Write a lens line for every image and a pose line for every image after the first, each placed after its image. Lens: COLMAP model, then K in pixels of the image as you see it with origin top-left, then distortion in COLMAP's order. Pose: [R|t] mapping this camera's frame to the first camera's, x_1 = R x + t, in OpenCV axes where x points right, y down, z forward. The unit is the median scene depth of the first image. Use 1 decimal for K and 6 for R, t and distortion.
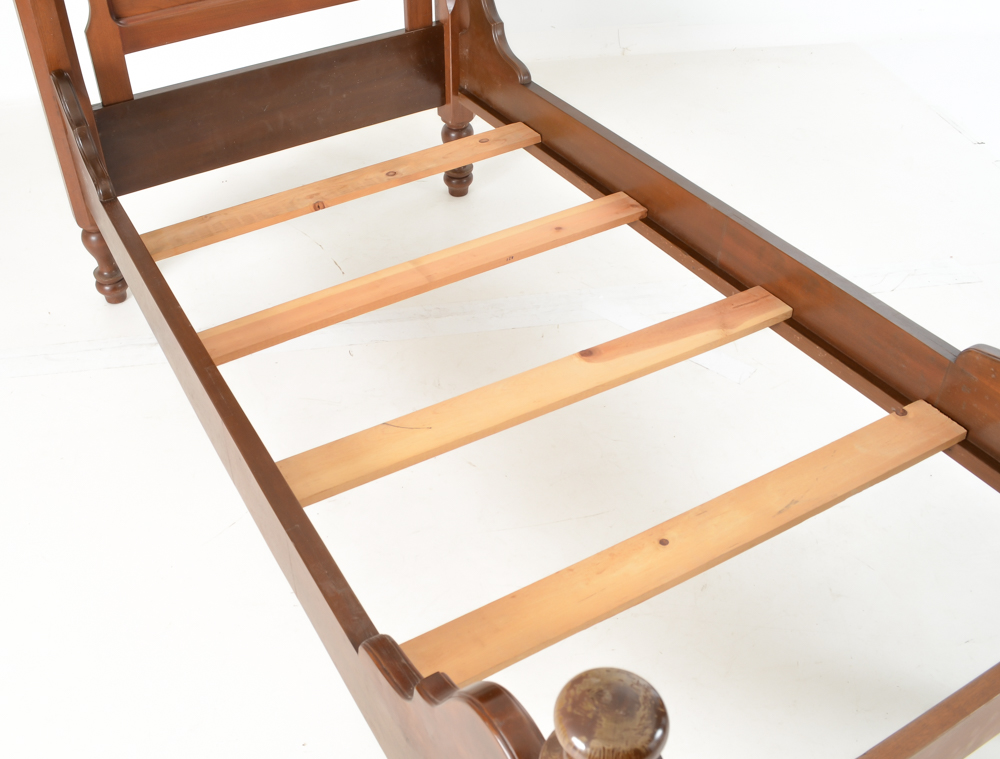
lens RADIAL K [[1006.4, 0, 415.9], [0, 1006.4, 377.4], [0, 0, 1]] dist [-0.079806, 0.000000]
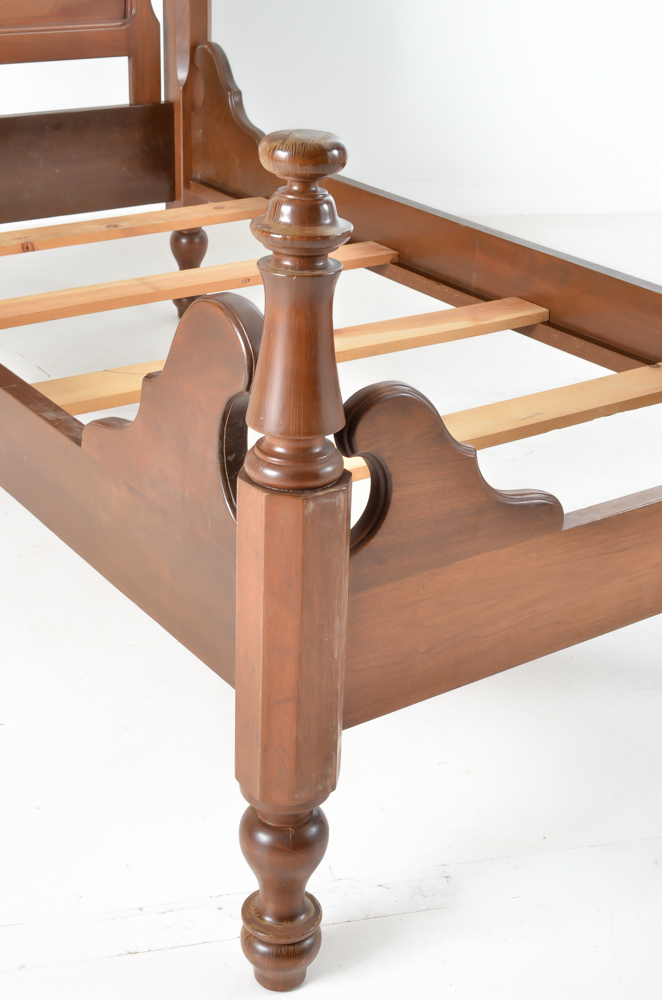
lens RADIAL K [[1498.3, 0, 333.3], [0, 1498.3, 499.7], [0, 0, 1]] dist [0.037738, 0.000000]
pose [[0.990826, 0.017270, 0.134038, -0.004491], [0.018812, 0.964522, -0.263332, 0.344601], [-0.133830, 0.263437, 0.955348, -0.196816]]
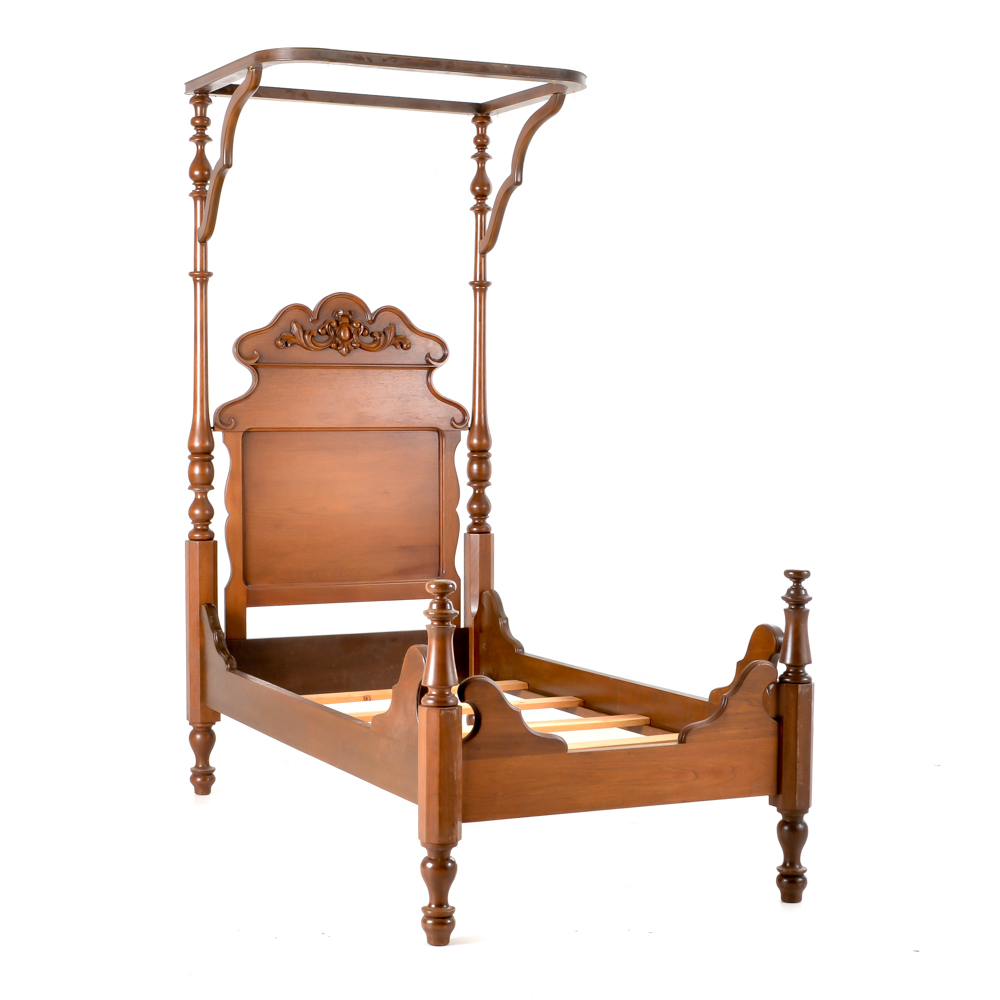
lens RADIAL K [[1986.8, 0, 499.0], [0, 1986.8, 504.0], [0, 0, 1]] dist [0.040895, 0.000000]
pose [[0.998075, 0.046048, -0.041542, 0.180235], [-0.061764, 0.798499, -0.598819, 1.178779], [0.005597, 0.600232, 0.799806, -1.325495]]
